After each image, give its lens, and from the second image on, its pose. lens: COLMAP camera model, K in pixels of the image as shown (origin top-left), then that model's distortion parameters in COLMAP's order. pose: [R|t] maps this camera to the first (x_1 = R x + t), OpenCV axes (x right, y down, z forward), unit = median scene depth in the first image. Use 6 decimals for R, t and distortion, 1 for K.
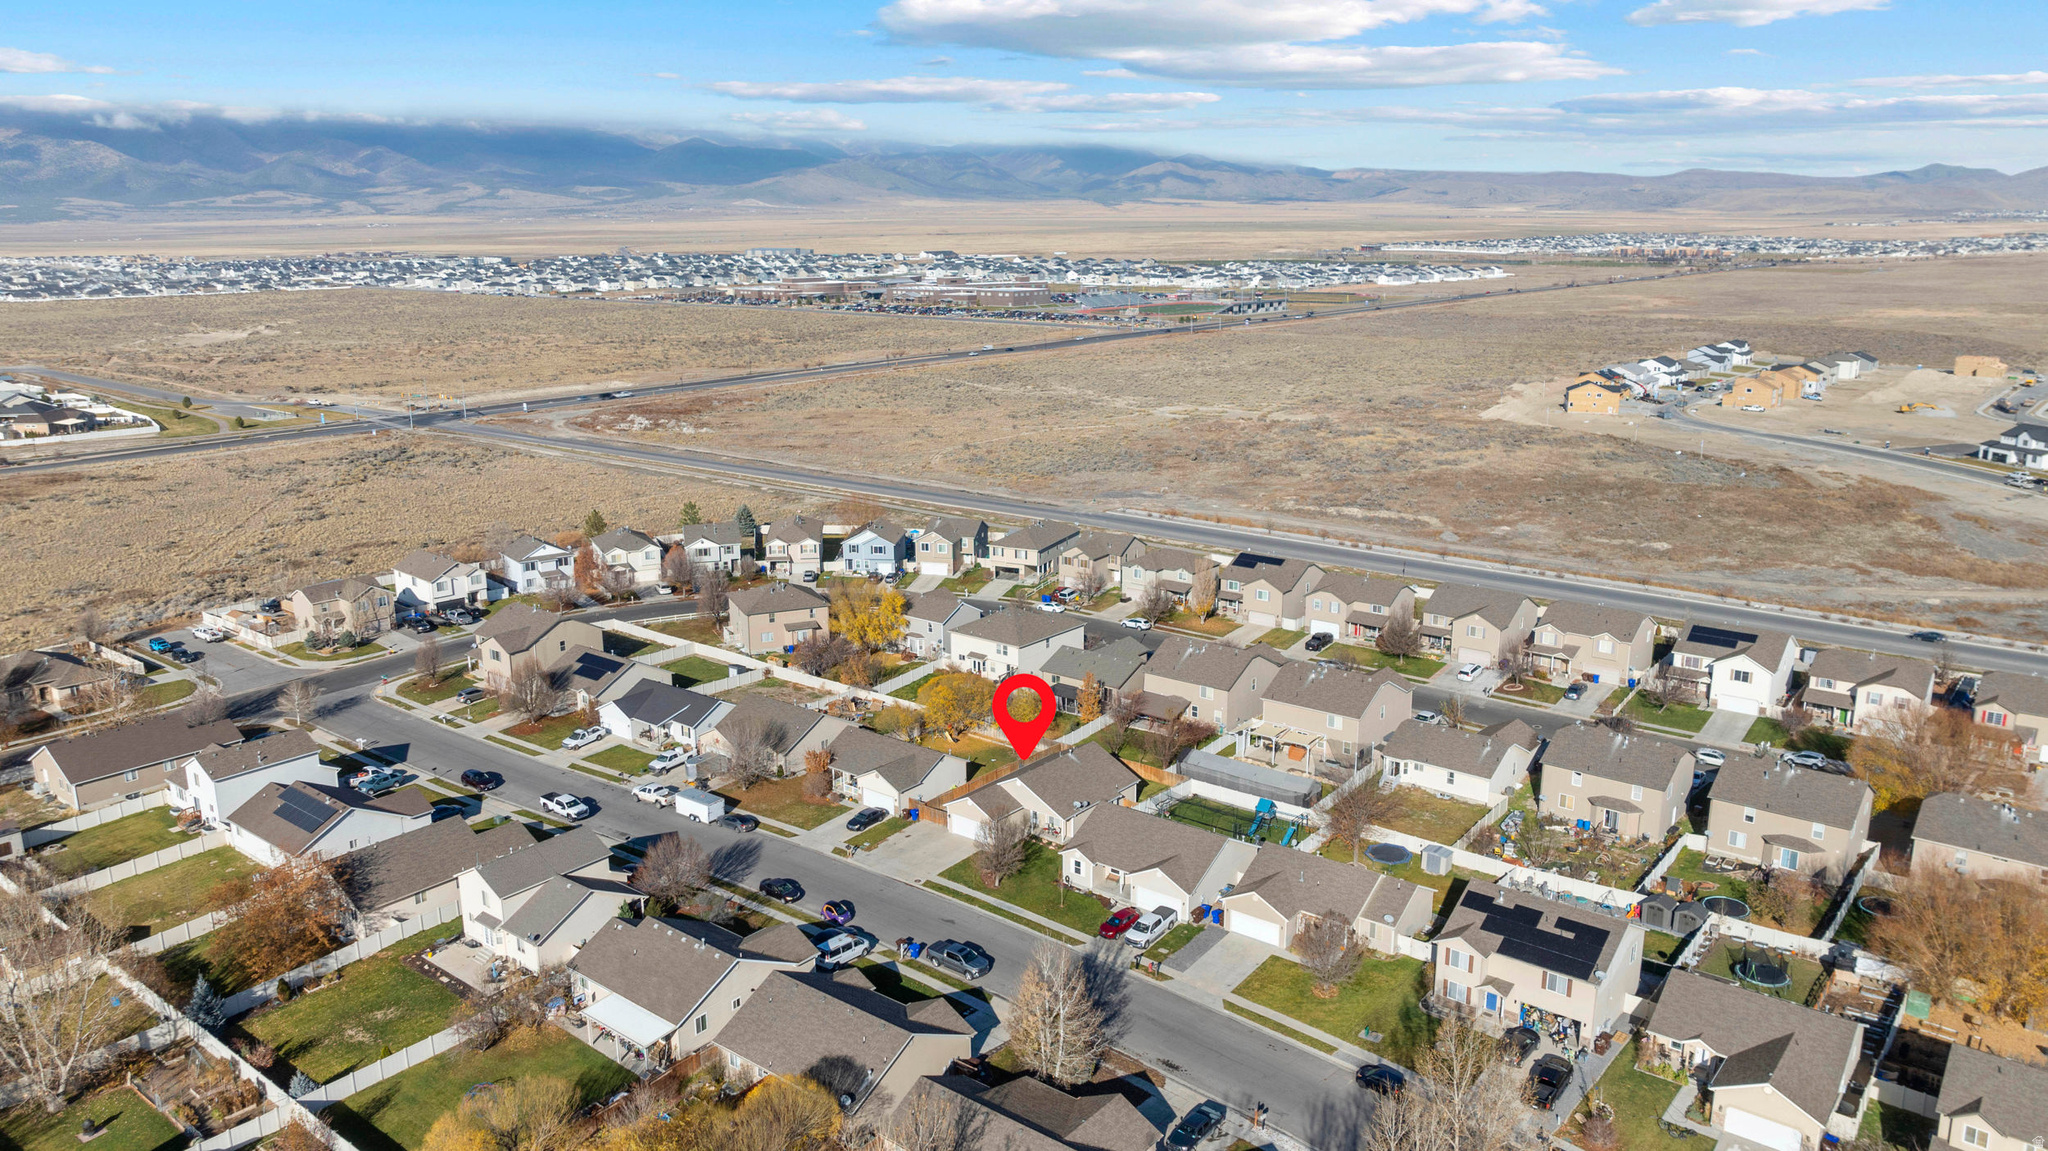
lens RADIAL K [[1443.6, 0, 1025.6], [0, 1443.6, 570.2], [0, 0, 1]] dist [-0.014553, -0.002653]
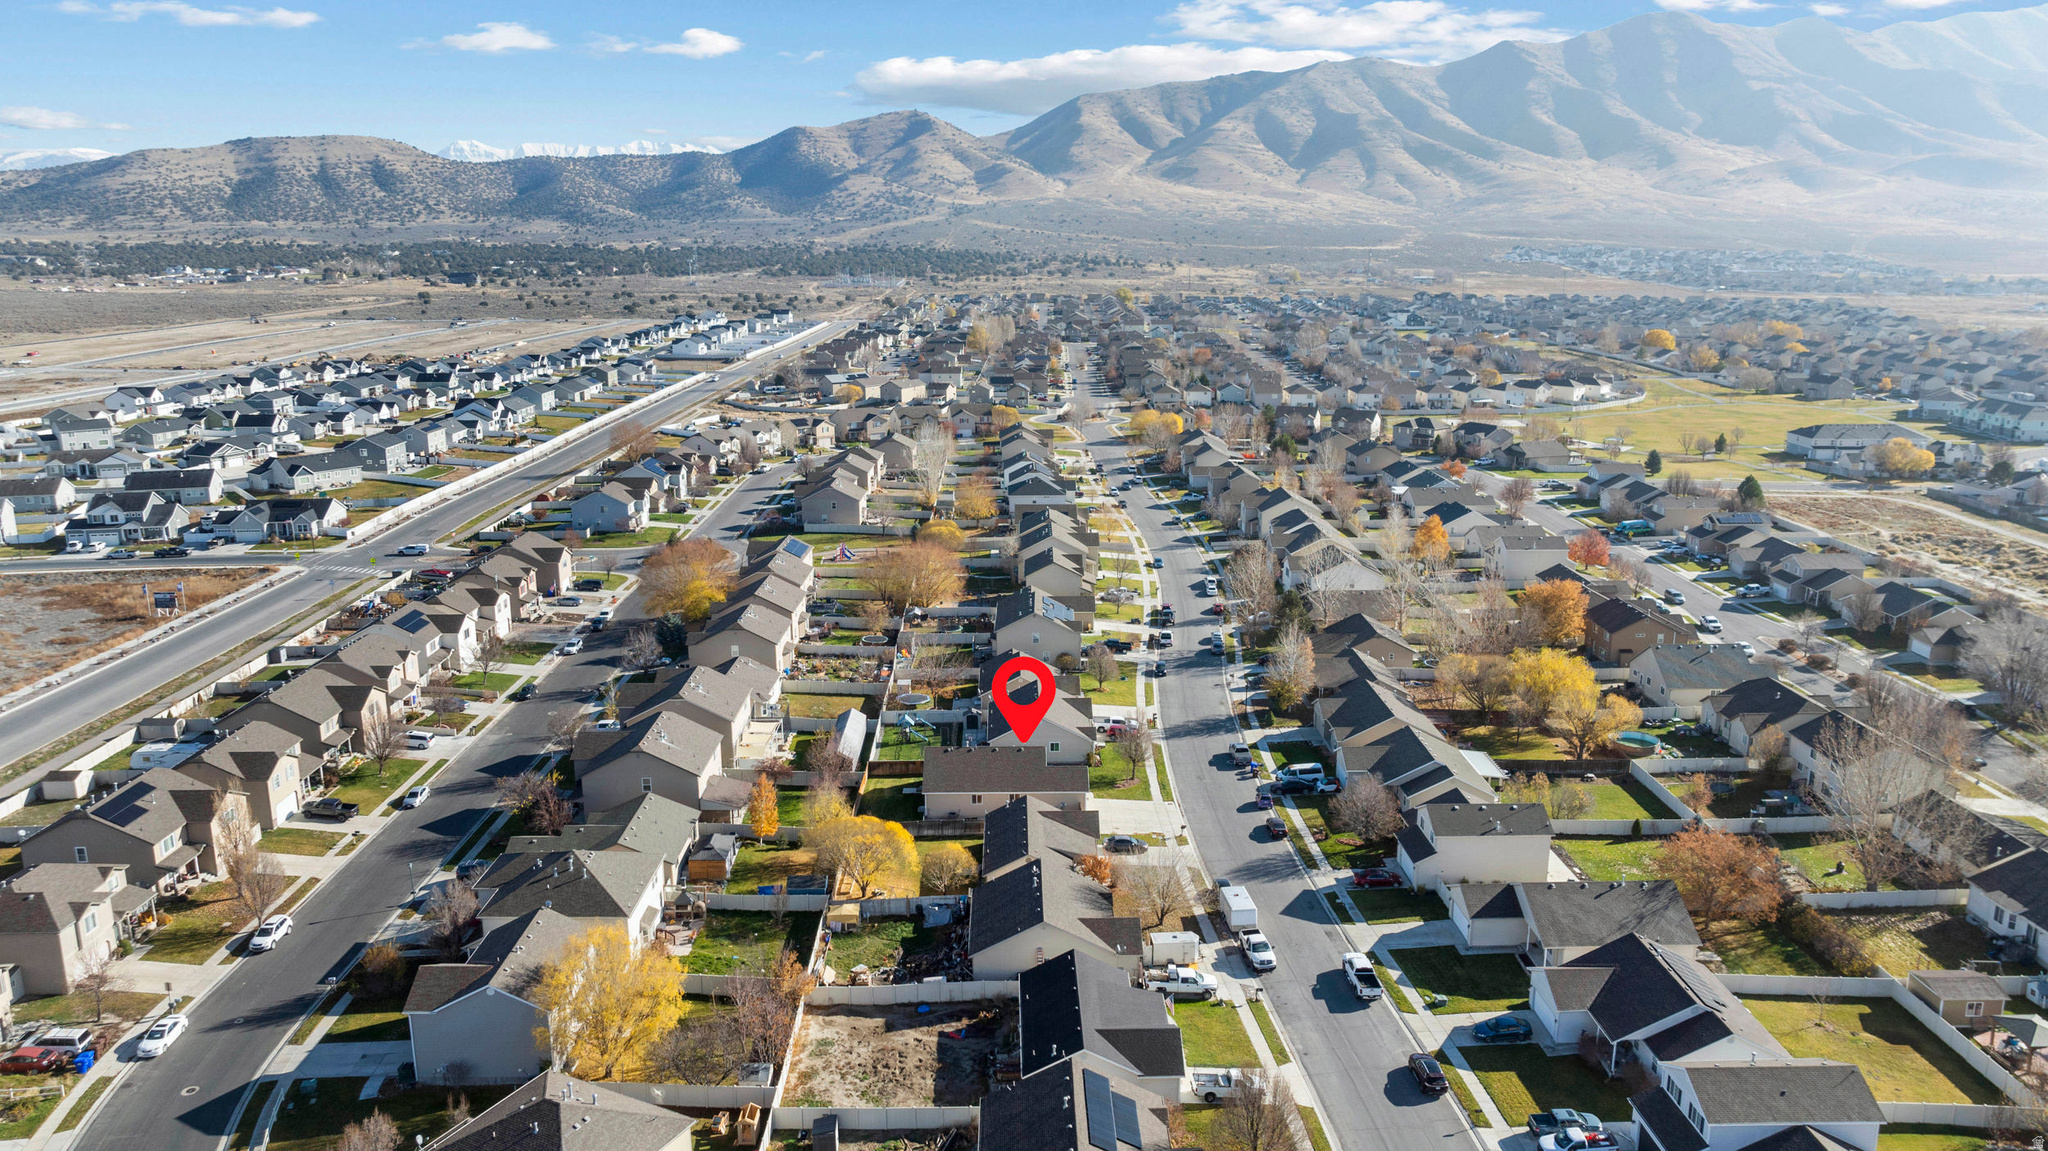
lens RADIAL K [[1451.1, 0, 1026.1], [0, 1451.1, 542.5], [0, 0, 1]] dist [-0.030560, 0.035238]
pose [[-0.635222, -0.152948, 0.757033, -0.502558], [0.188799, 0.919705, 0.344234, -0.236364], [-0.748898, 0.361592, -0.555341, 0.977967]]
